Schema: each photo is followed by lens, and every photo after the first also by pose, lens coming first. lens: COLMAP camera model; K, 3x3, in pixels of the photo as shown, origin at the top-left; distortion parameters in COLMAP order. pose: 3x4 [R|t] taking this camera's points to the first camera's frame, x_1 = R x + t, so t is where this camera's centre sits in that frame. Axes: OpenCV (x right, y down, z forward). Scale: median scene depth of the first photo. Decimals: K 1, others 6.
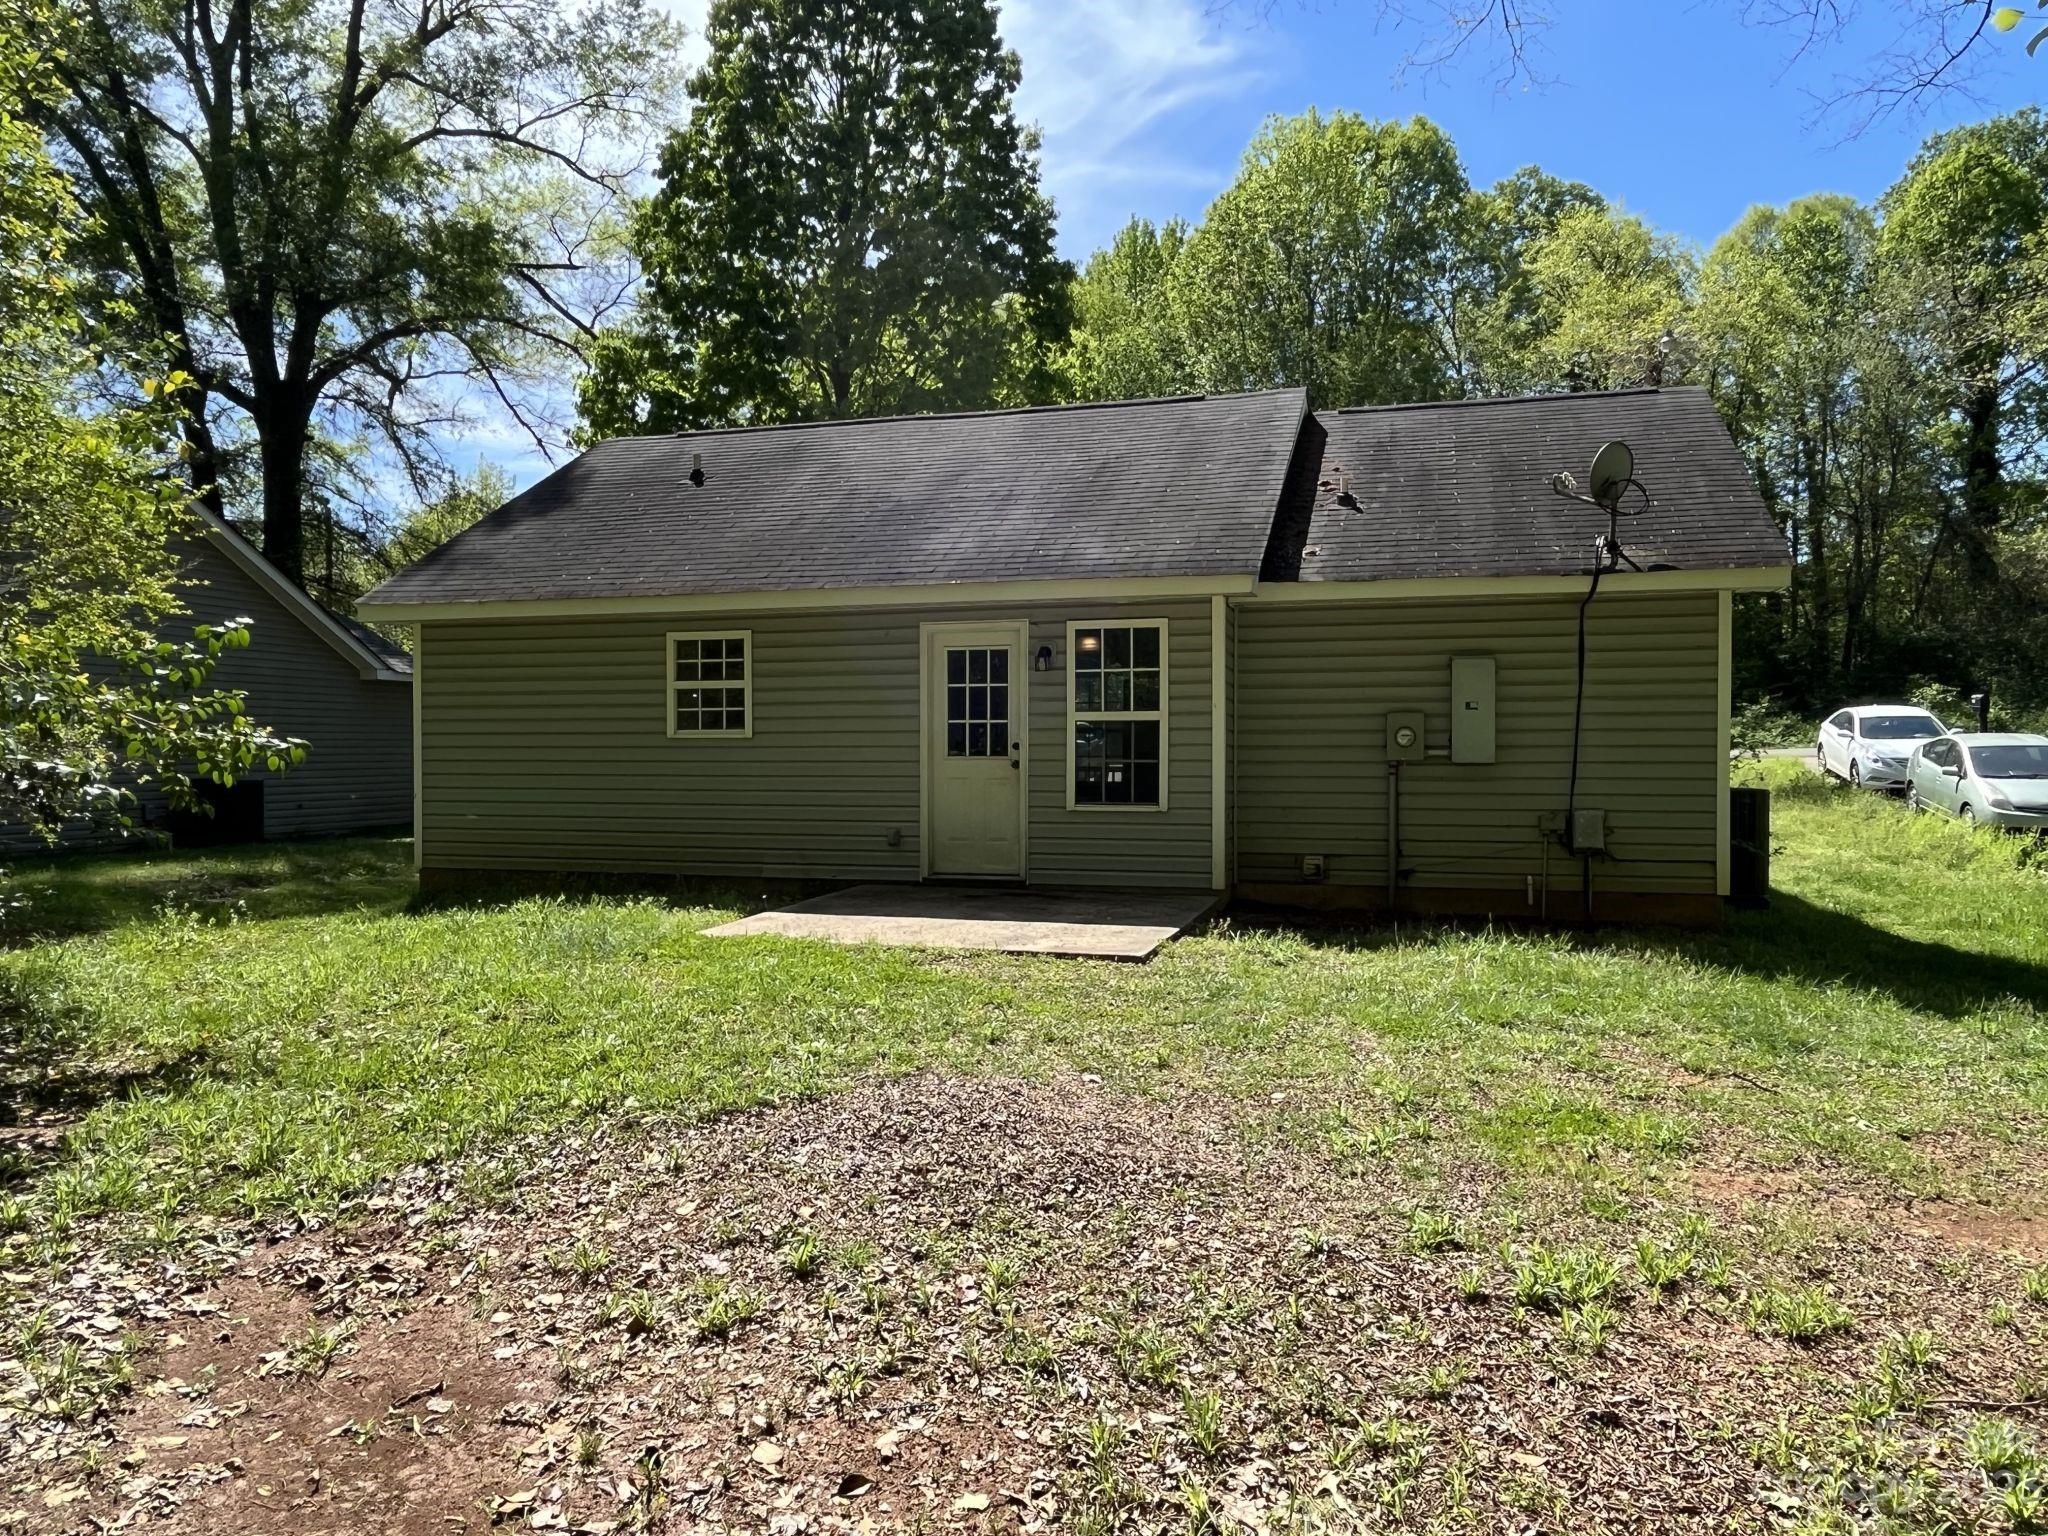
lens RADIAL K [[1410.7, 0, 1025.9], [0, 1410.7, 767.0], [0, 0, 1]] dist [0.001692, -0.012464]
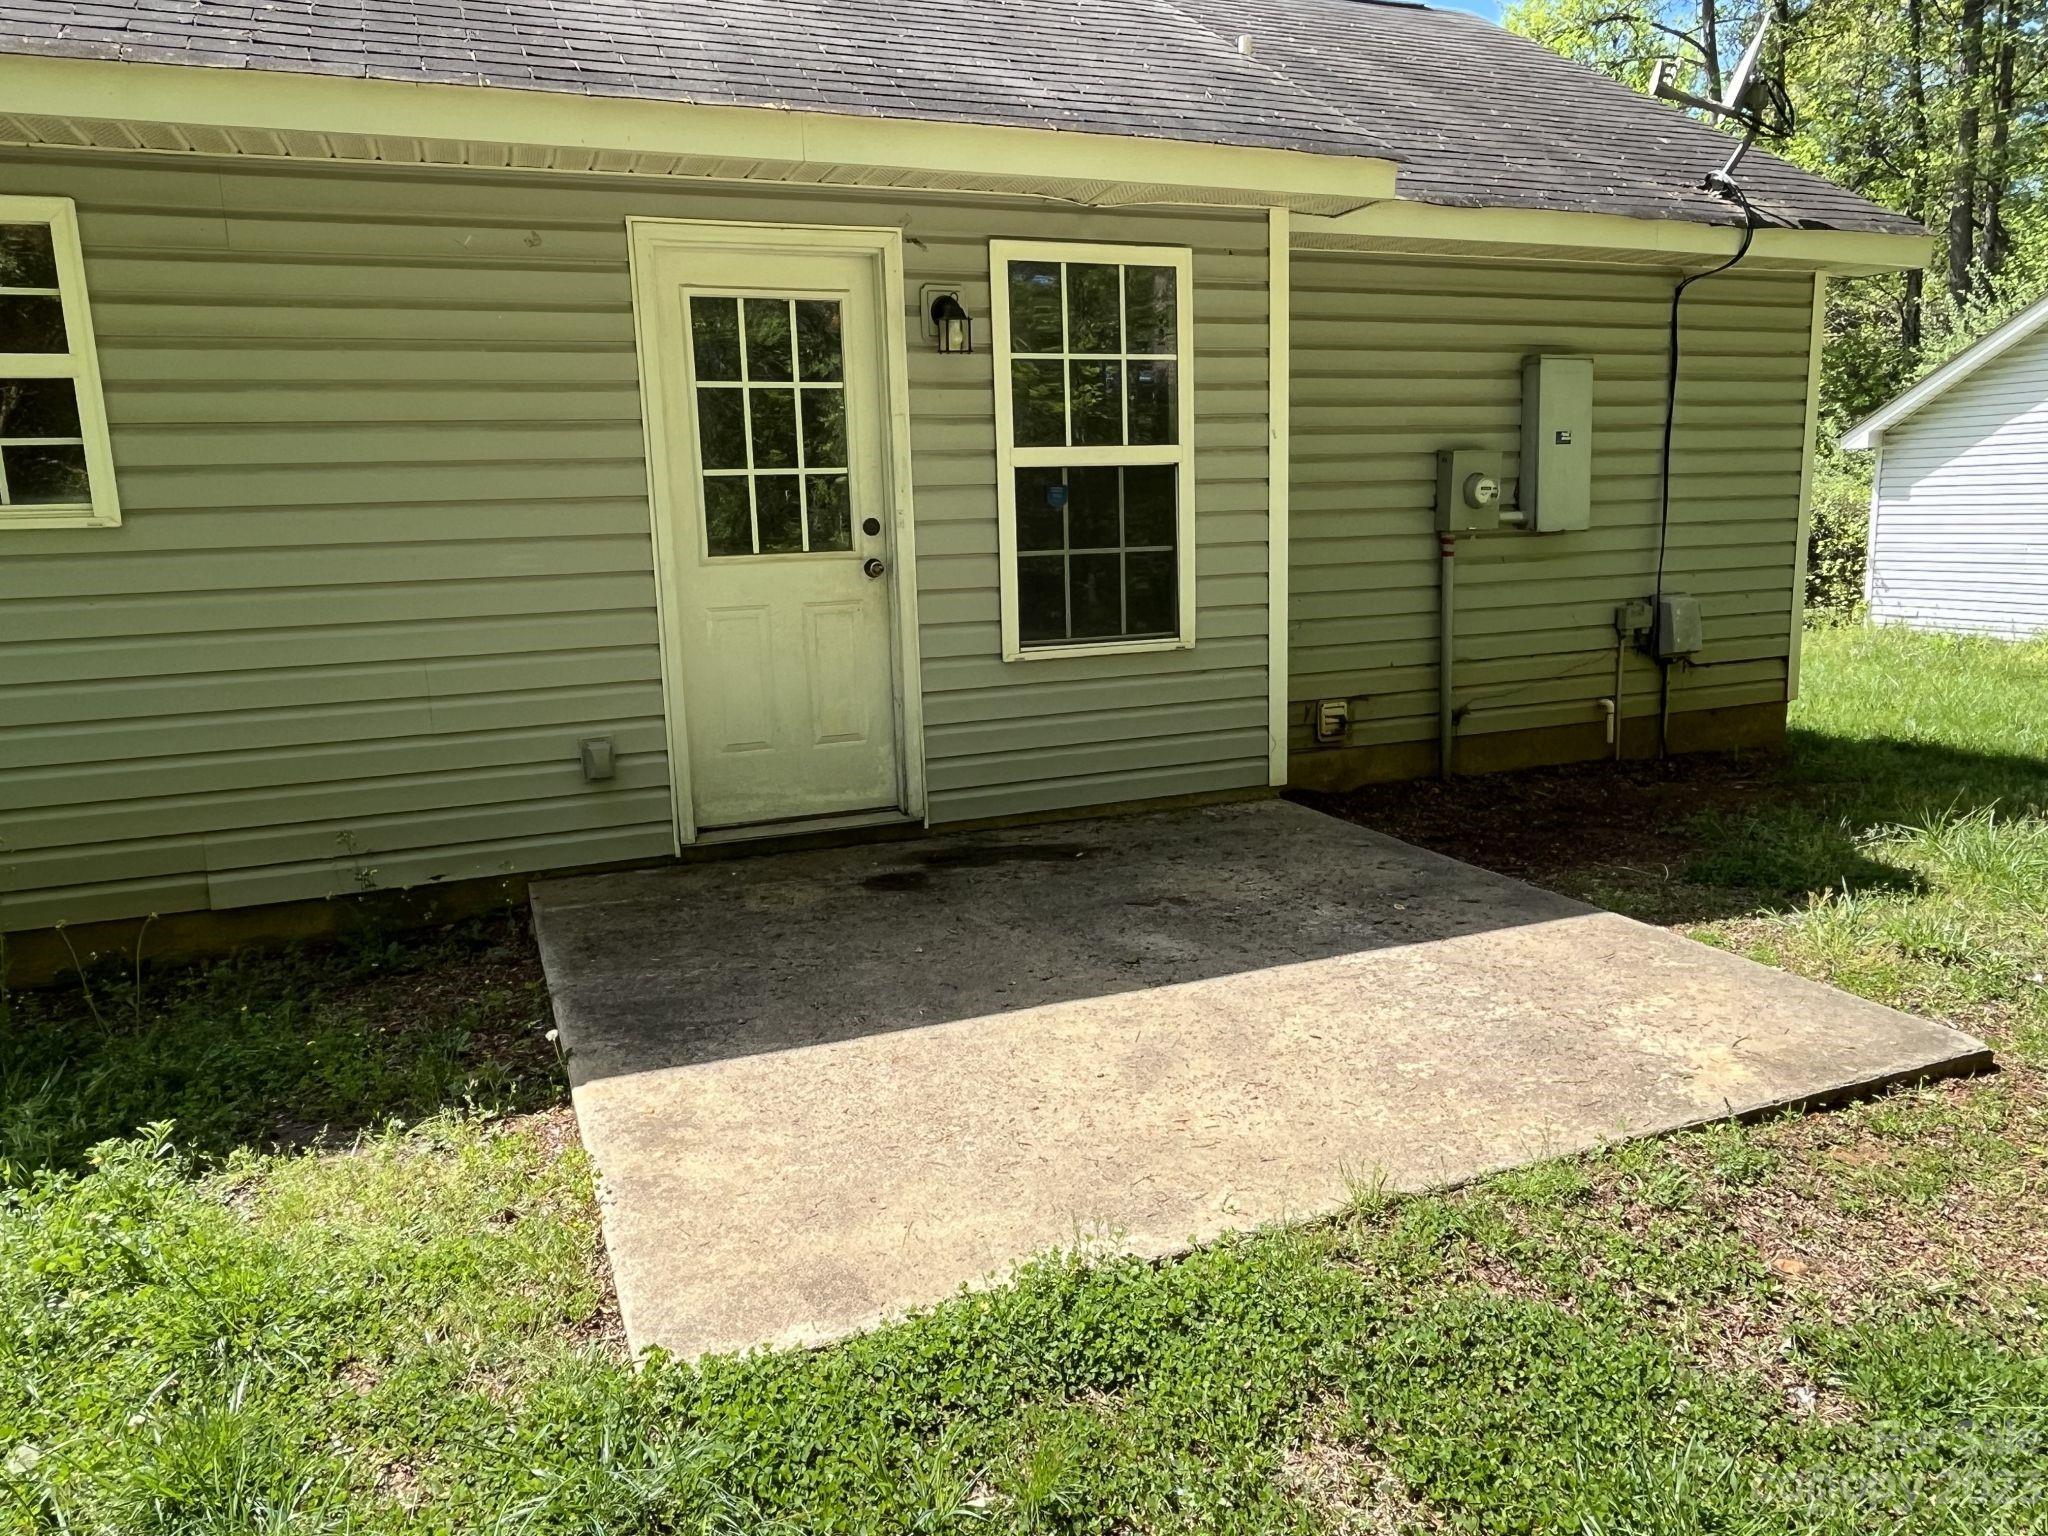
lens RADIAL K [[1410.7, 0, 1022.4], [0, 1410.7, 766.7], [0, 0, 1]] dist [0.001692, -0.012464]
pose [[0.774979, -0.135423, 0.617308, -0.262222], [0.037224, 0.984857, 0.169324, -0.014154], [-0.630890, -0.108244, 0.768284, 0.632917]]
